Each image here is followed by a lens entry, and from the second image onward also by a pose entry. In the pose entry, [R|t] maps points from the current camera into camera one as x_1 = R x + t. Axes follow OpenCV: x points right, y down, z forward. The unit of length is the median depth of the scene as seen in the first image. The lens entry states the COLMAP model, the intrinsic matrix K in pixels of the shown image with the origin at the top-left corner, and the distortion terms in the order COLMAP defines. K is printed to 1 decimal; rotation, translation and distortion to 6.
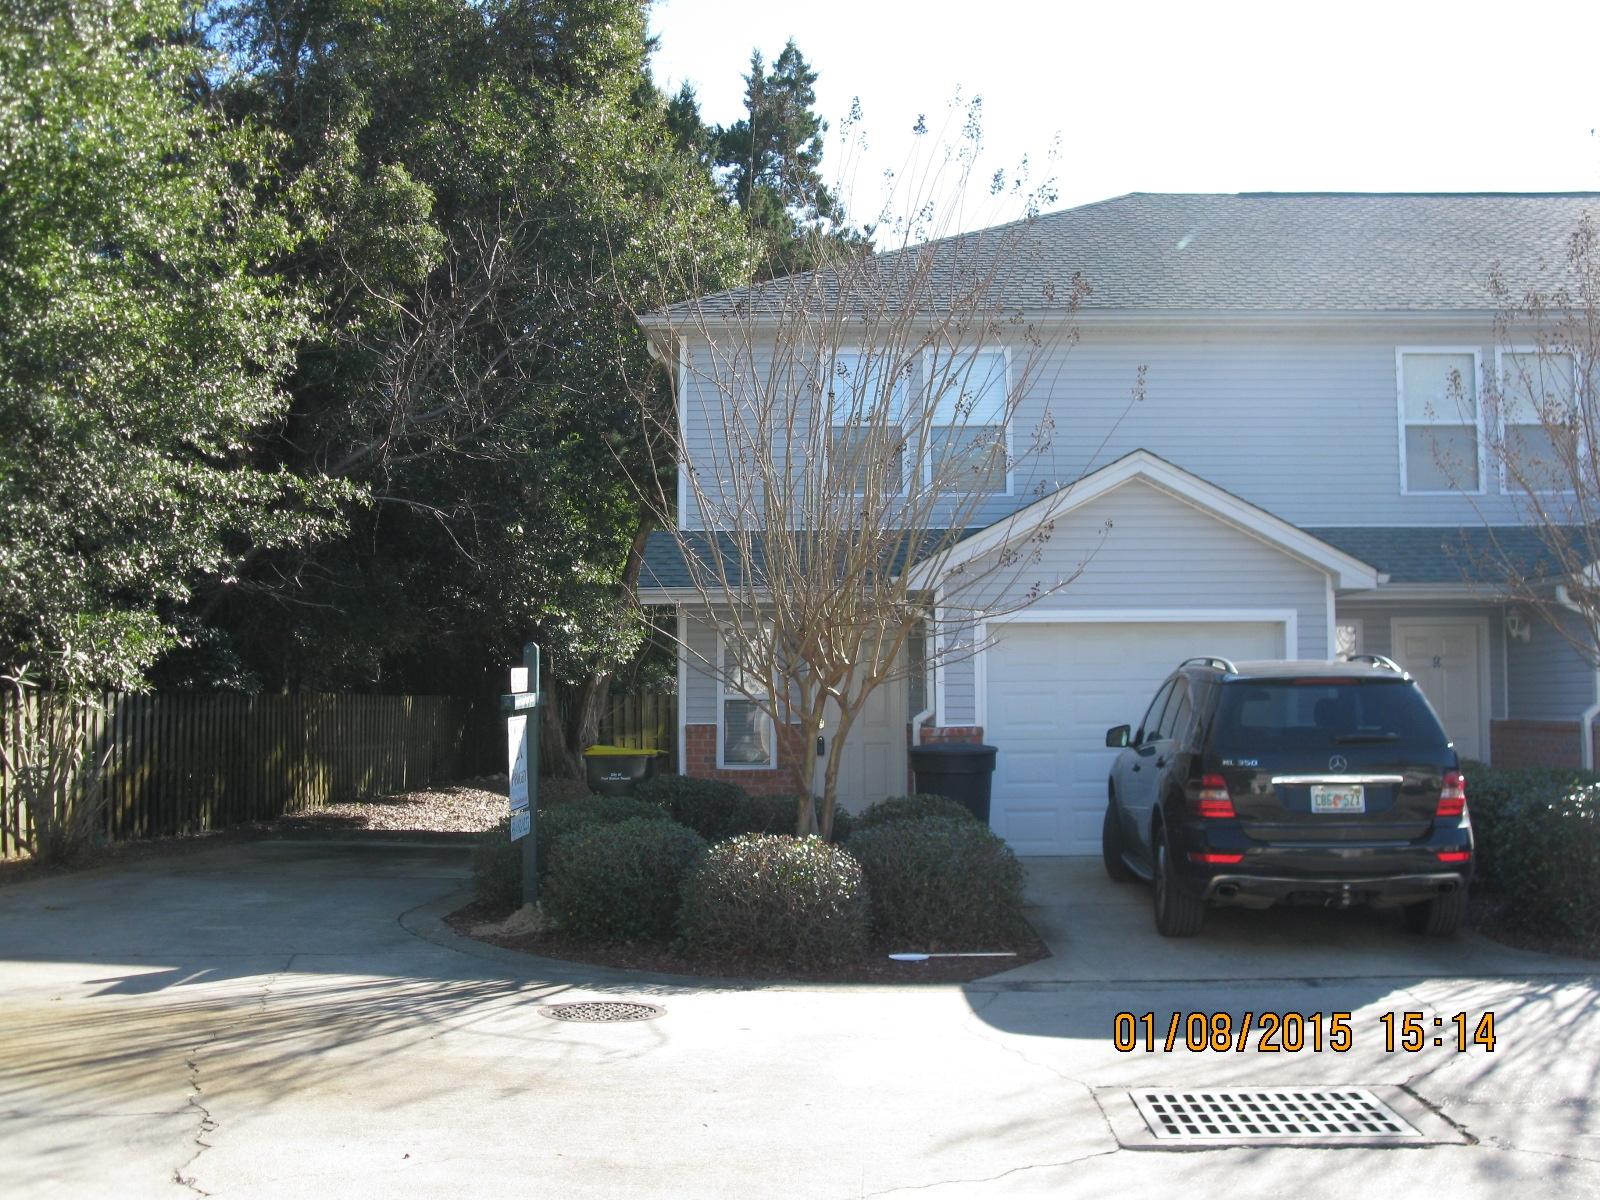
lens RADIAL K [[1649.5, 0, 800.0], [0, 1649.5, 600.0], [0, 0, 1]] dist [-0.193906, 0.191240]
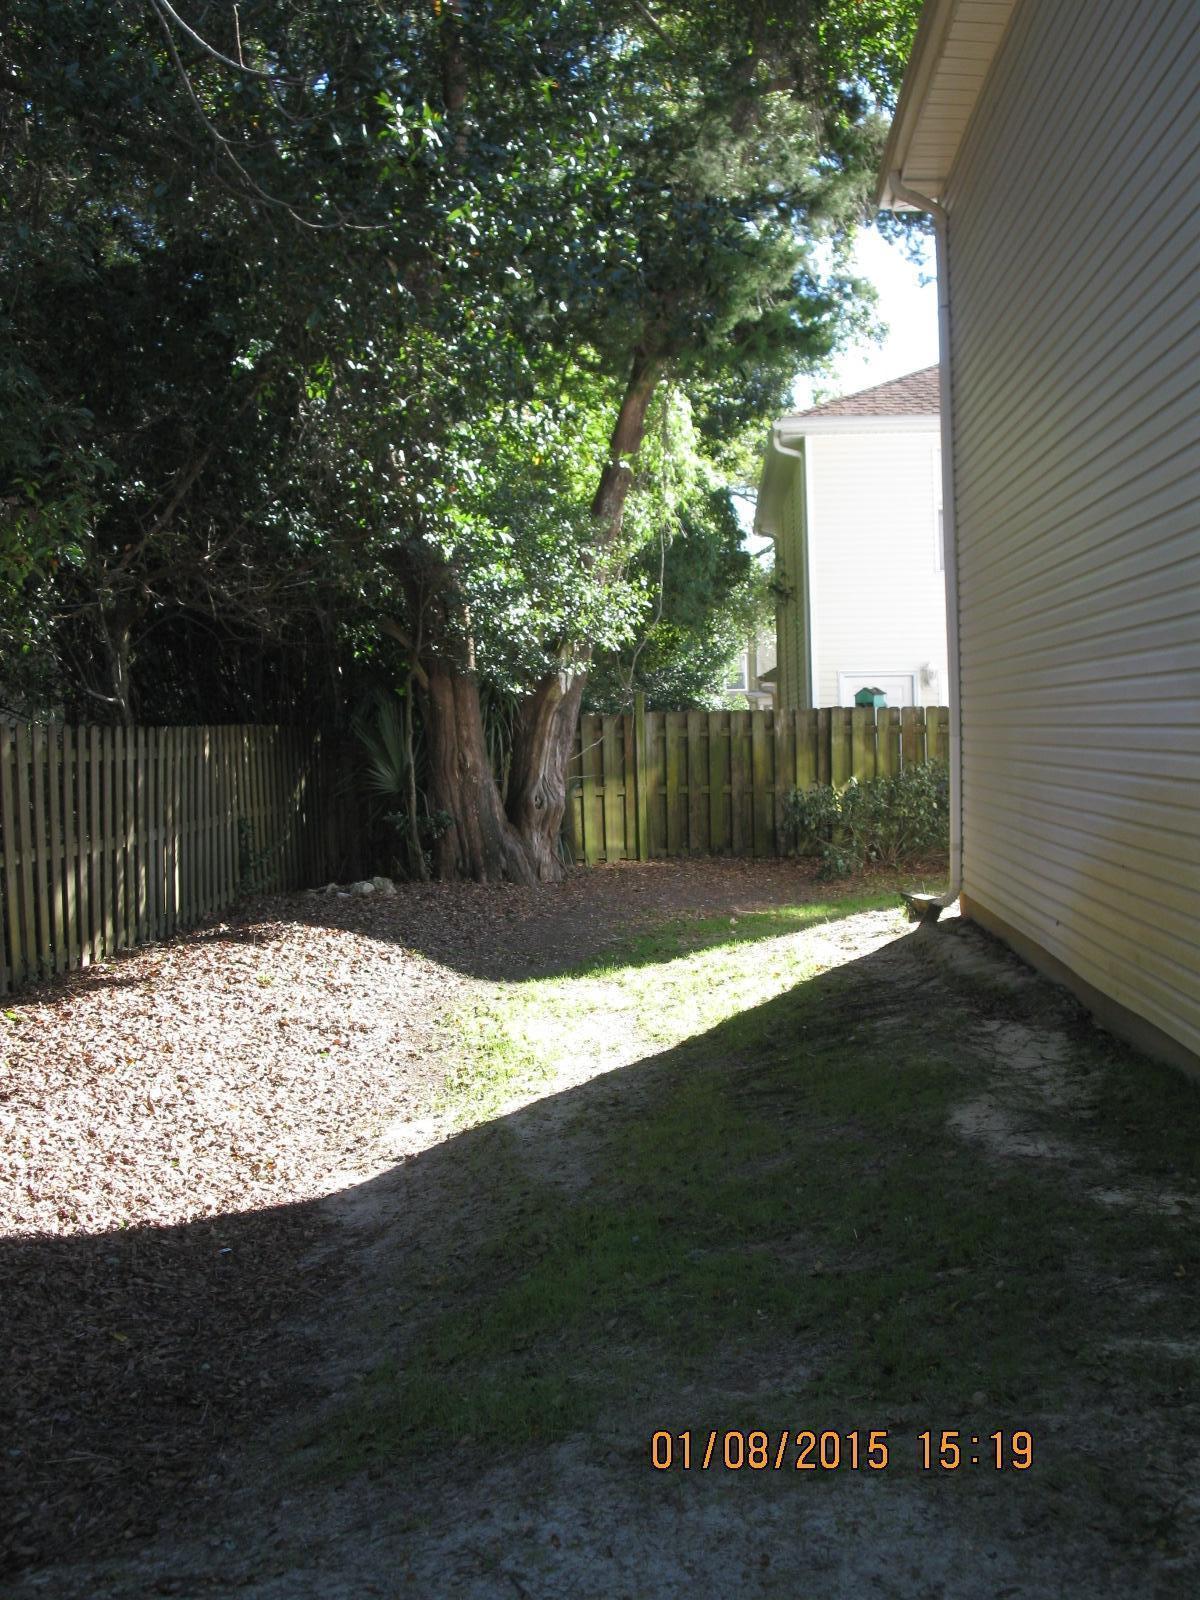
lens RADIAL K [[1649.5, 0, 600.0], [0, 1649.5, 800.0], [0, 0, 1]] dist [-0.193906, 0.191240]
pose [[0.999122, -0.019356, -0.037167, -0.184736], [0.023222, 0.994032, 0.106593, 0.059691], [0.034882, -0.107362, 0.993608, 0.976607]]
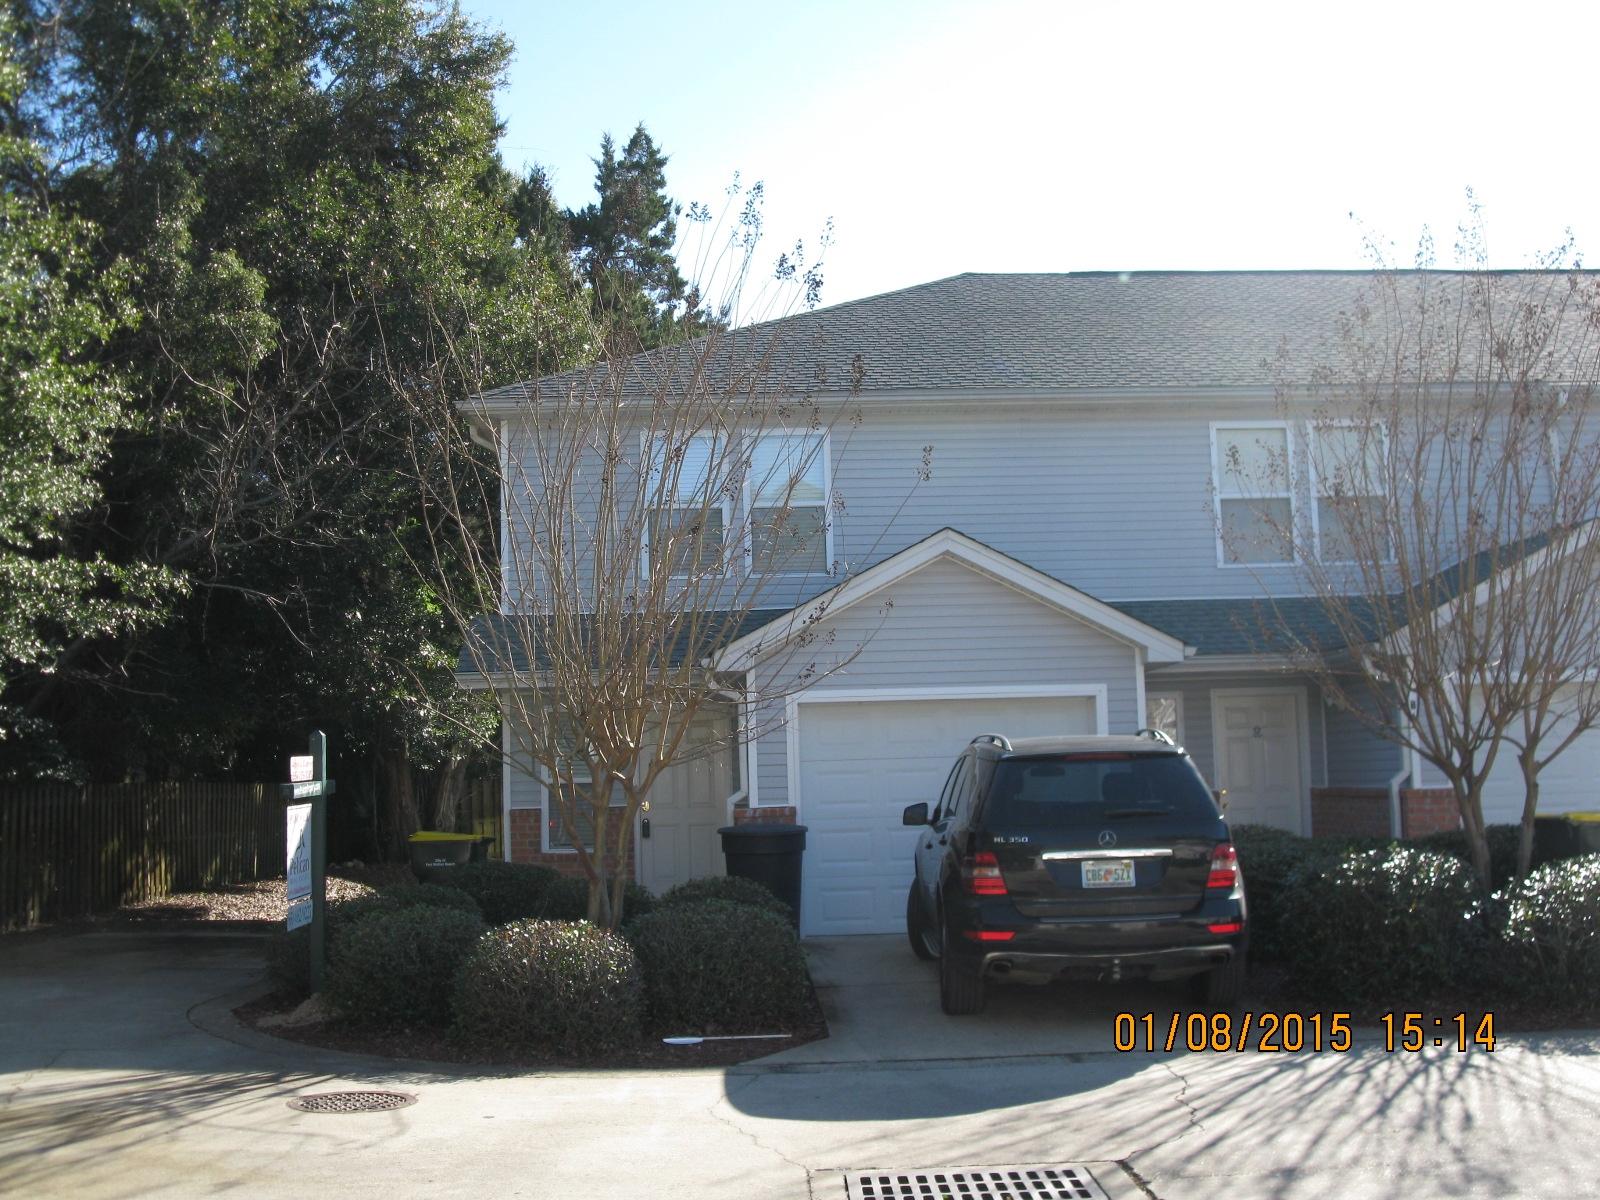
lens RADIAL K [[1649.5, 0, 800.0], [0, 1649.5, 600.0], [0, 0, 1]] dist [-0.193906, 0.191240]
pose [[0.997945, -0.014203, 0.062490, 0.050910], [0.017141, 0.998761, -0.046720, -0.001780], [-0.061749, 0.047696, 0.996951, -0.005447]]
